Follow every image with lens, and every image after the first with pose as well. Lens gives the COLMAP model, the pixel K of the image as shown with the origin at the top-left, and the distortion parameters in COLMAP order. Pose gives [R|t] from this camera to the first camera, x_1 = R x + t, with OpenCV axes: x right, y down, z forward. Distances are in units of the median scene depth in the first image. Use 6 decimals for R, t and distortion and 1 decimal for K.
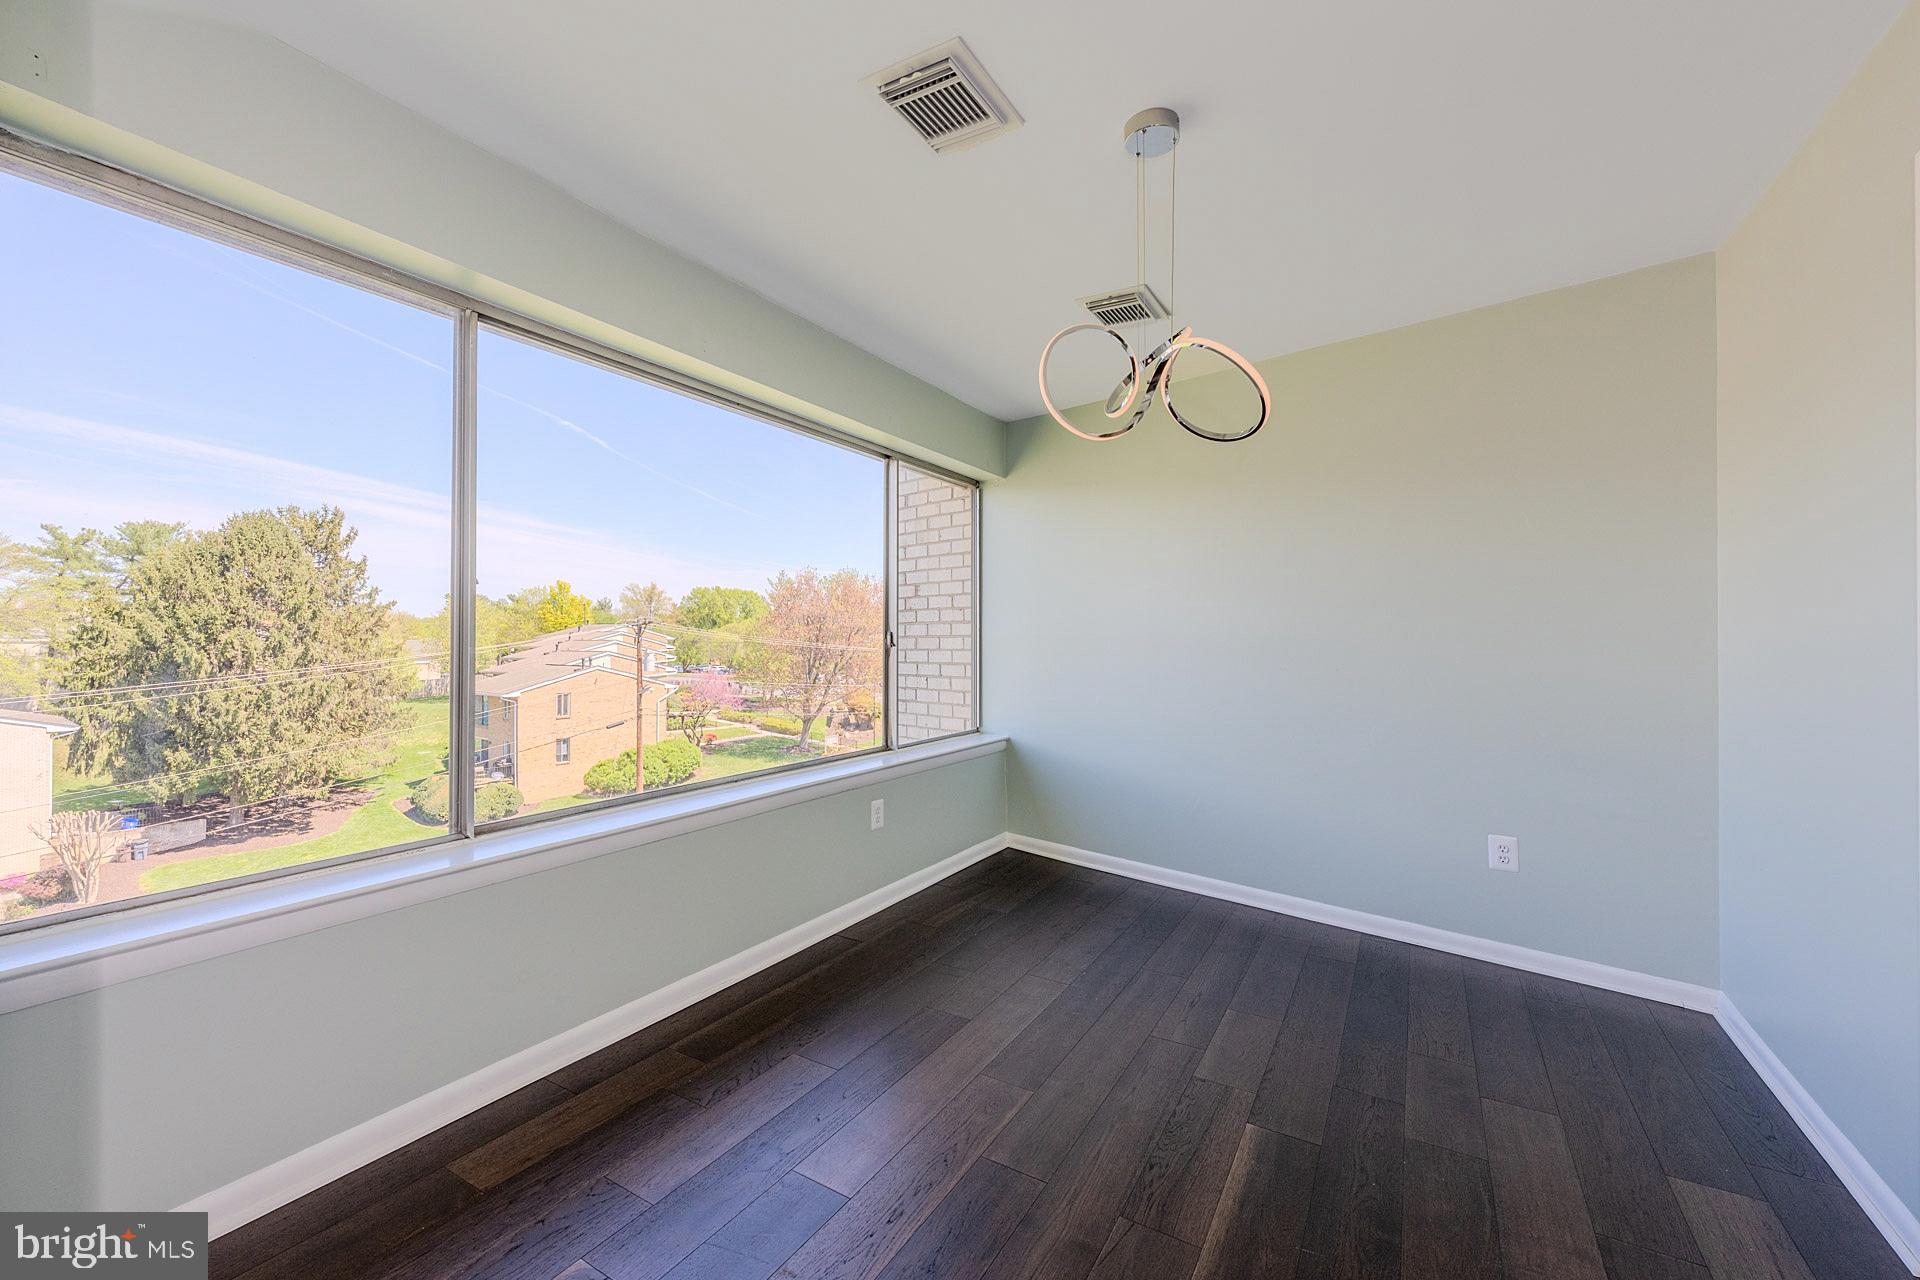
lens RADIAL K [[786.0, 0, 936.5], [0, 786.0, 639.6], [0, 0, 1]] dist [0.000022, -0.000040]
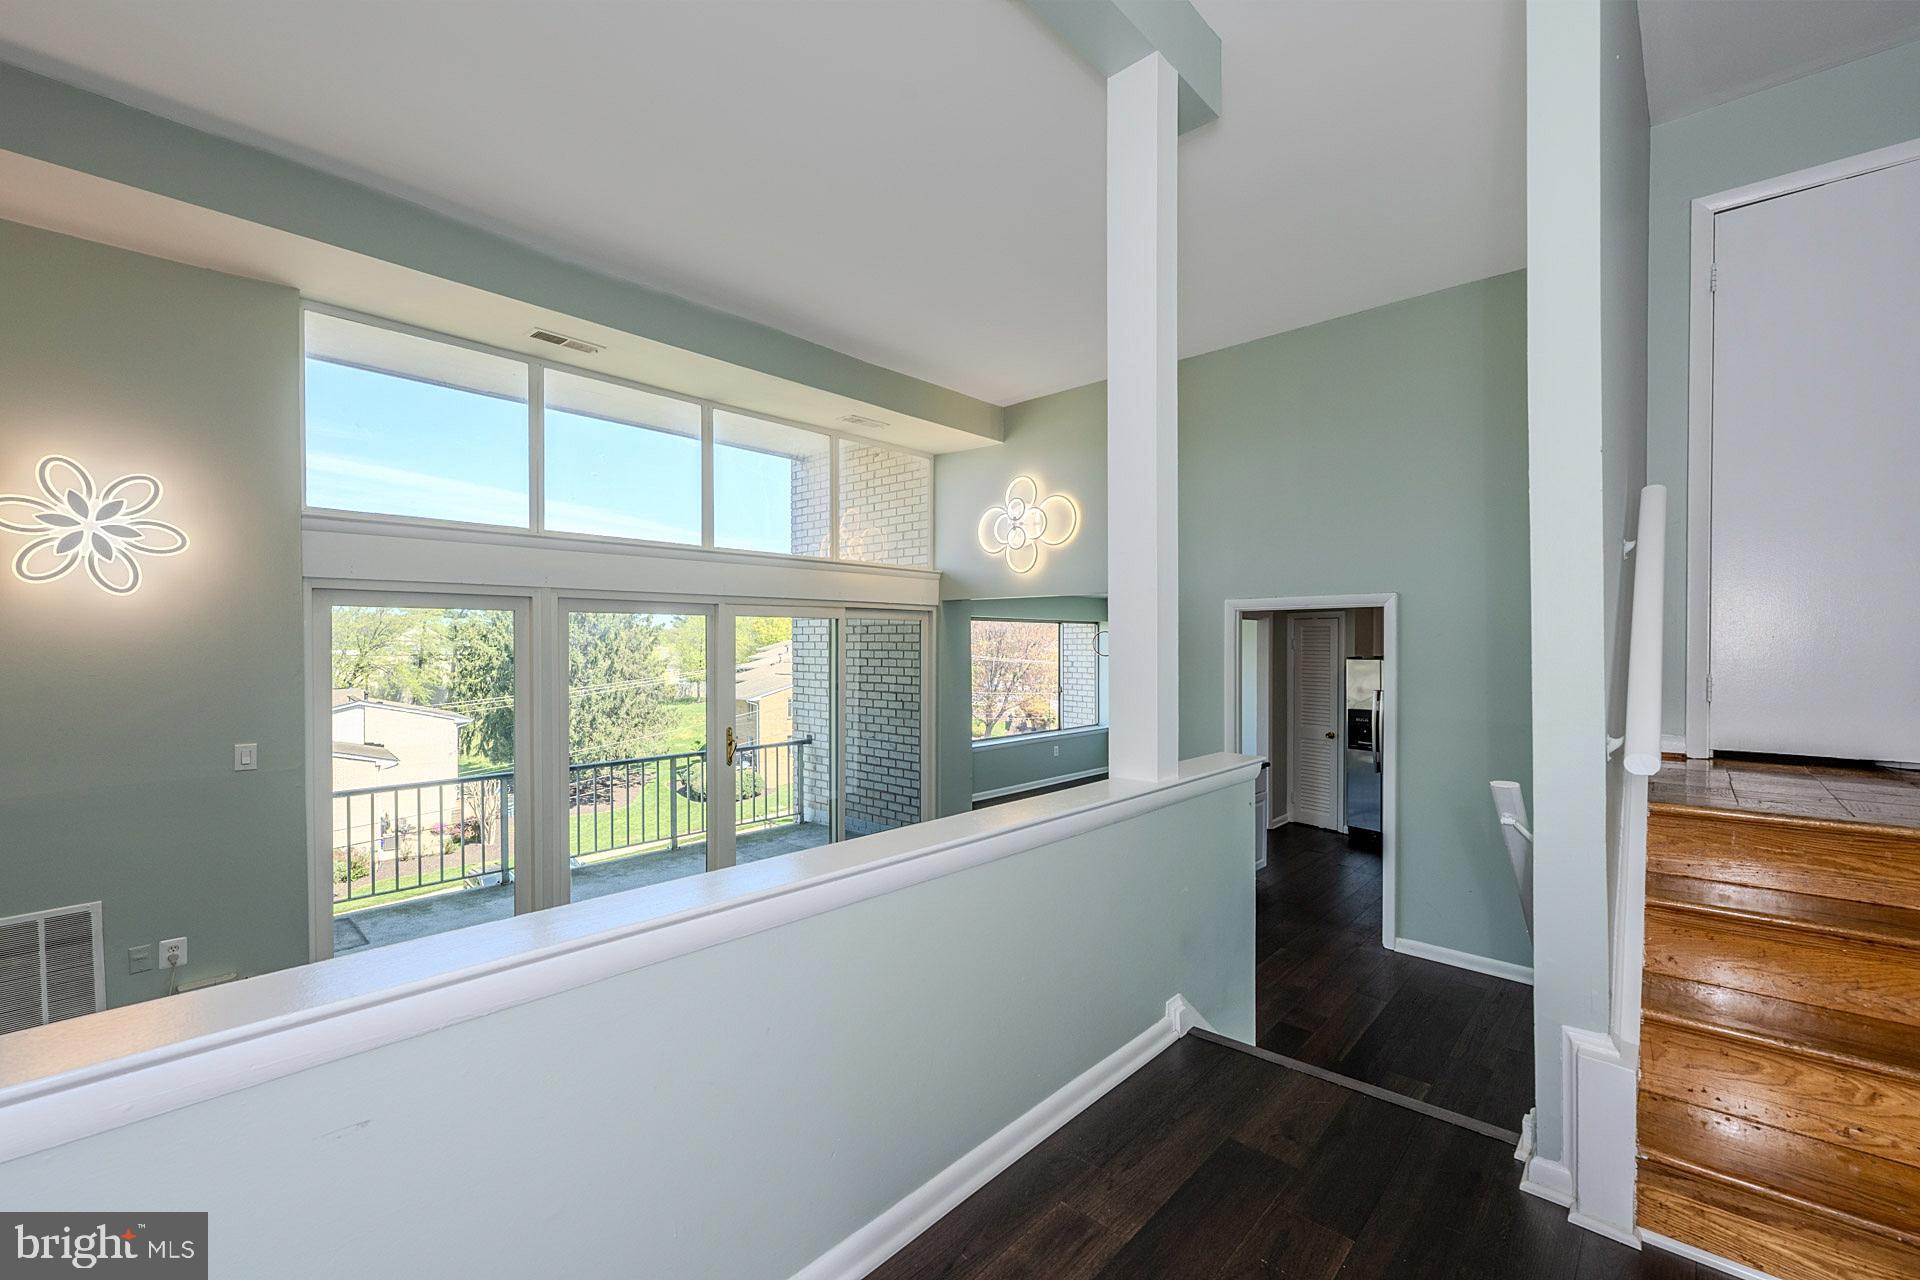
lens RADIAL K [[776.6, 0, 958.1], [0, 776.6, 650.1], [0, 0, 1]] dist [0.000817, -0.000031]
pose [[0.981166, -0.001566, -0.193159, 0.009990], [0.002560, 0.999985, 0.004897, -0.013359], [0.193148, -0.005300, 0.981155, -0.150969]]
